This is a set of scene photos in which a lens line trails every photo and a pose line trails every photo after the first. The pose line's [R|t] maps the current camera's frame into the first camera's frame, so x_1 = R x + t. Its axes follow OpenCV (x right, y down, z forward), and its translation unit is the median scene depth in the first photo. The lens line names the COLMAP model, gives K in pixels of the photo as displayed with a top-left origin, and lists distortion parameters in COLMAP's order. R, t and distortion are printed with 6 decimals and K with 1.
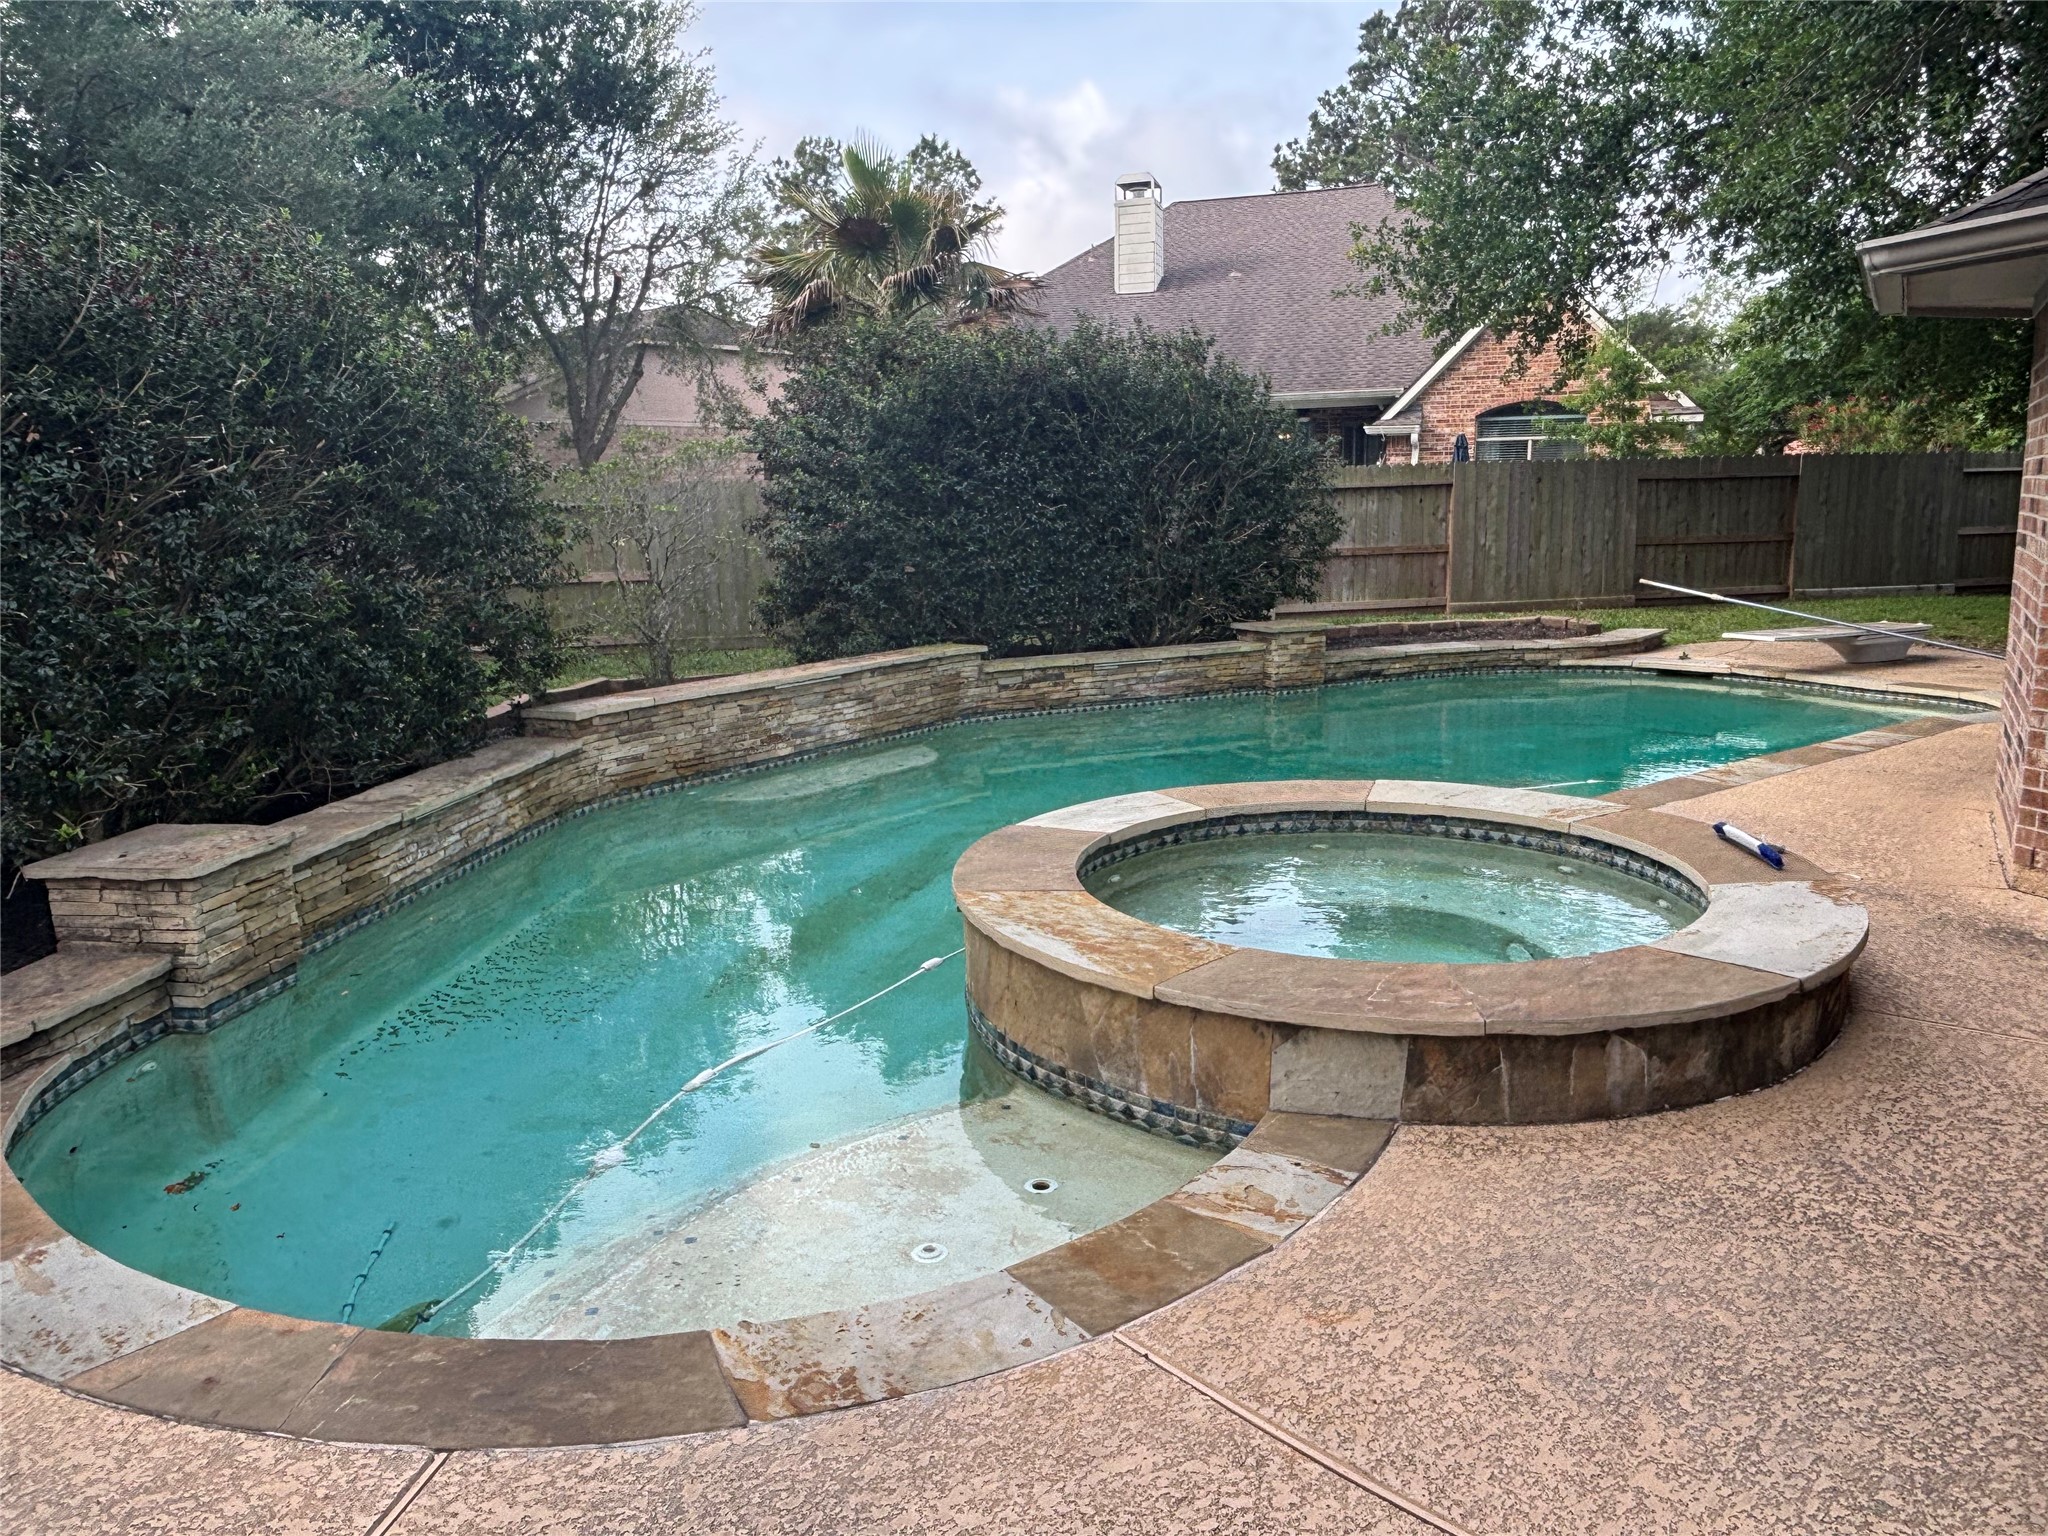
lens RADIAL K [[1434.8, 0, 1022.7], [0, 1434.8, 756.9], [0, 0, 1]] dist [-0.001573, -0.001658]
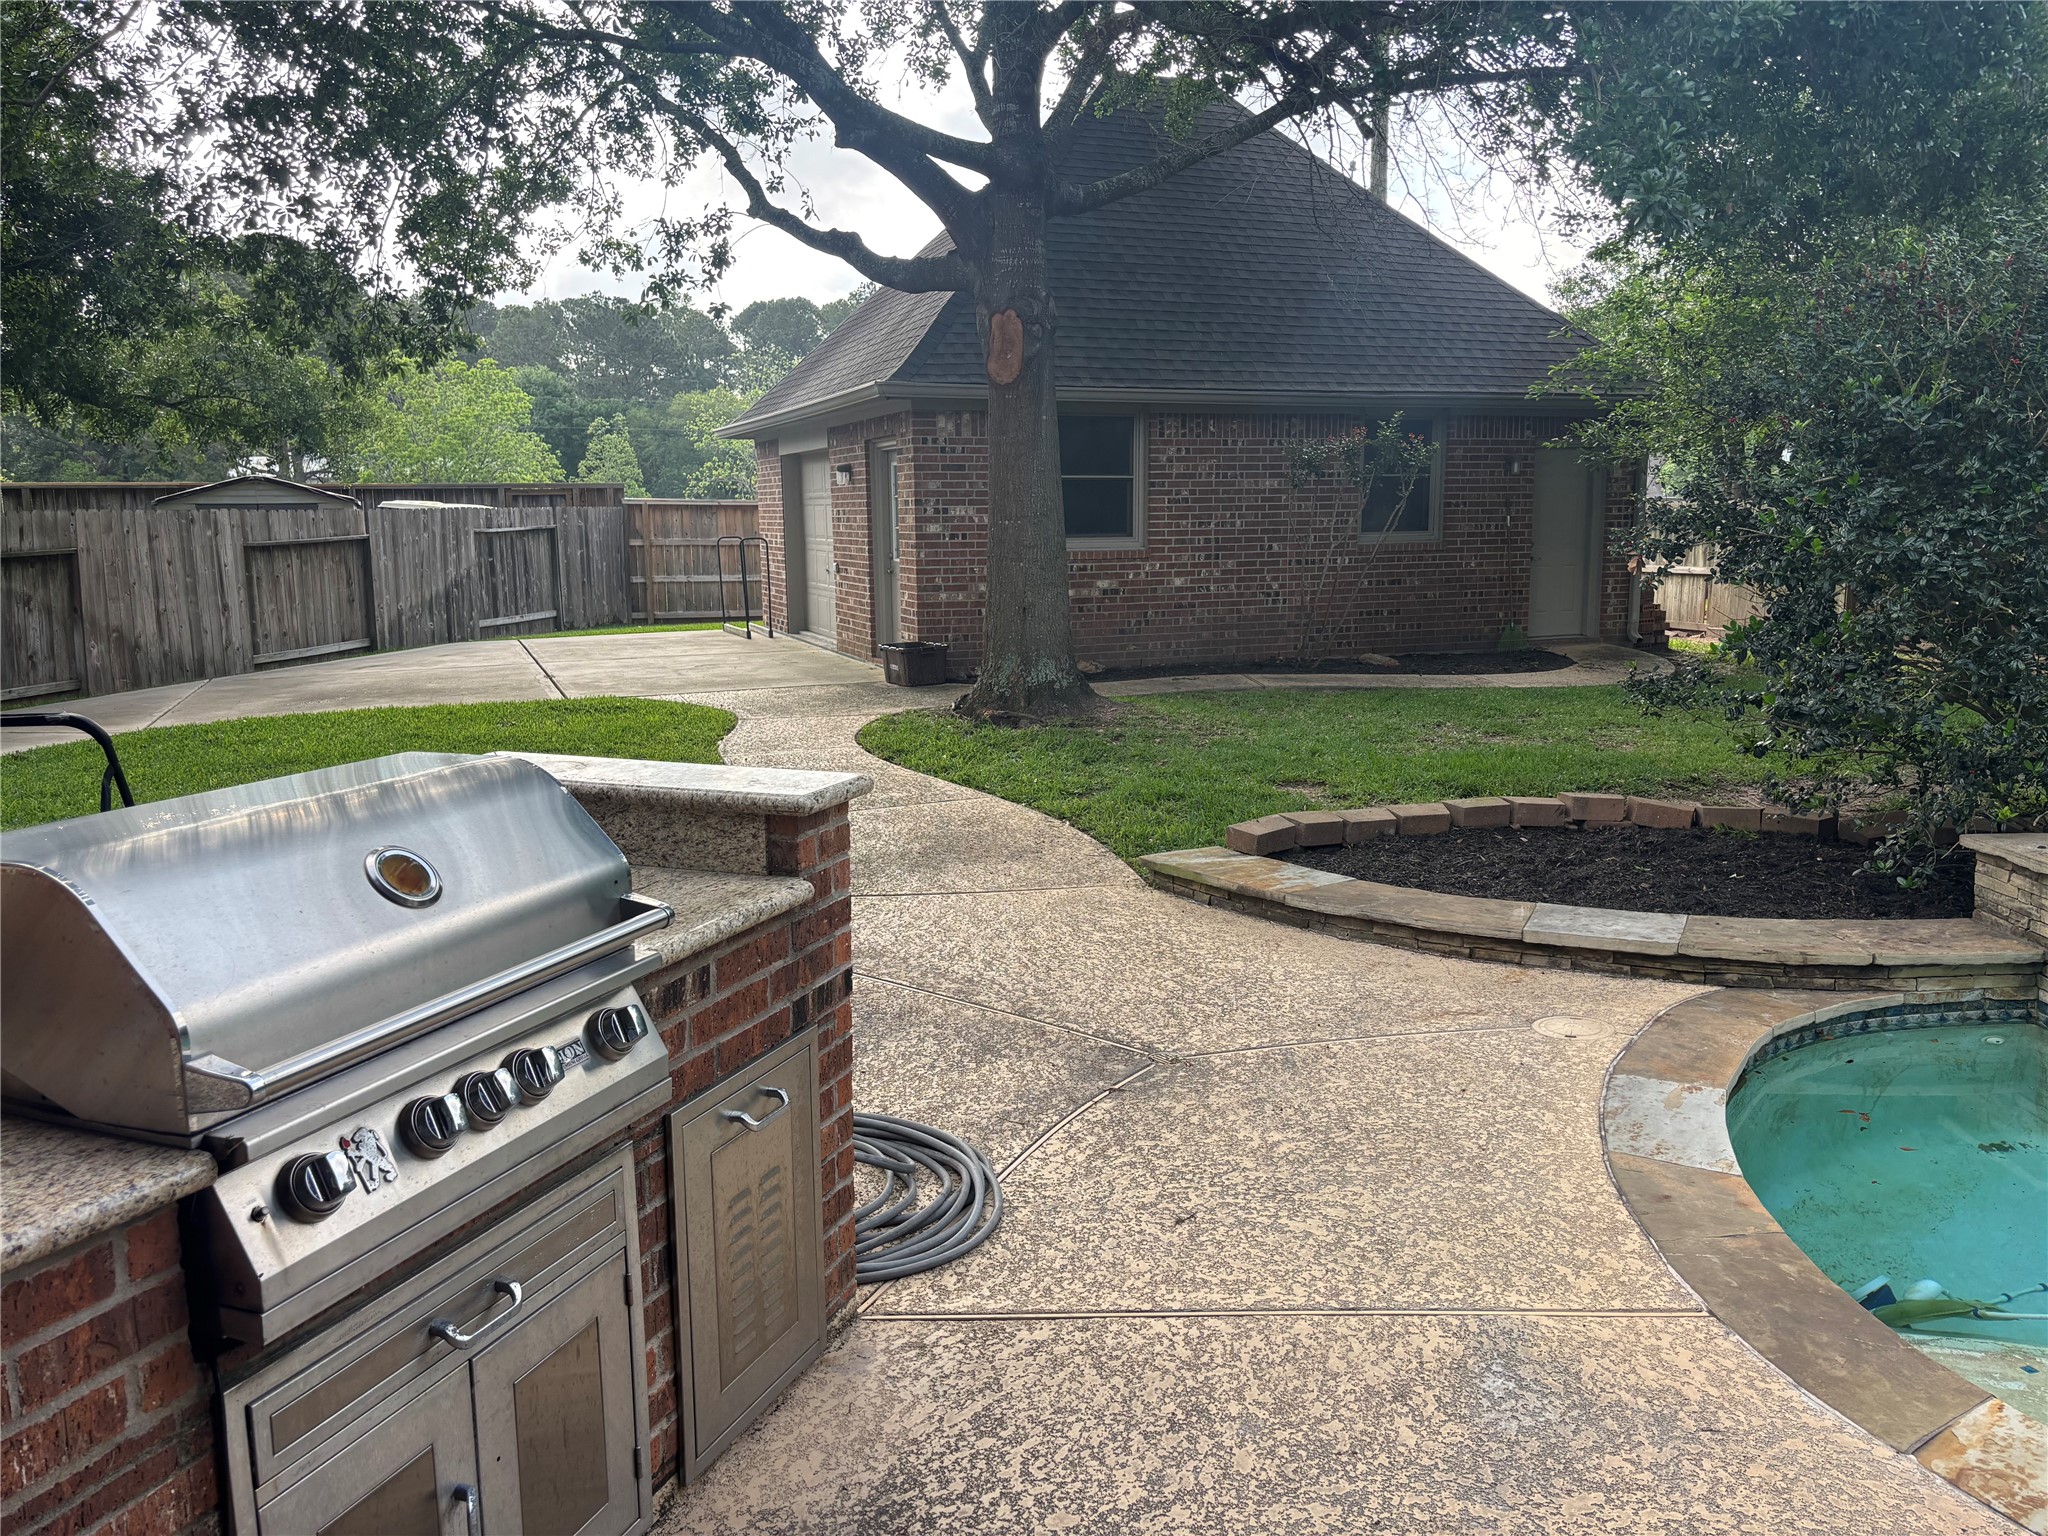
lens RADIAL K [[1572.2, 0, 1024.0], [0, 1572.2, 769.0], [0, 0, 1]] dist [0.003022, 0.002293]
pose [[0.137902, 0.178484, -0.974231, 0.424711], [-0.170804, 0.973178, 0.154114, -0.041027], [0.975607, 0.145150, 0.164689, 0.084354]]
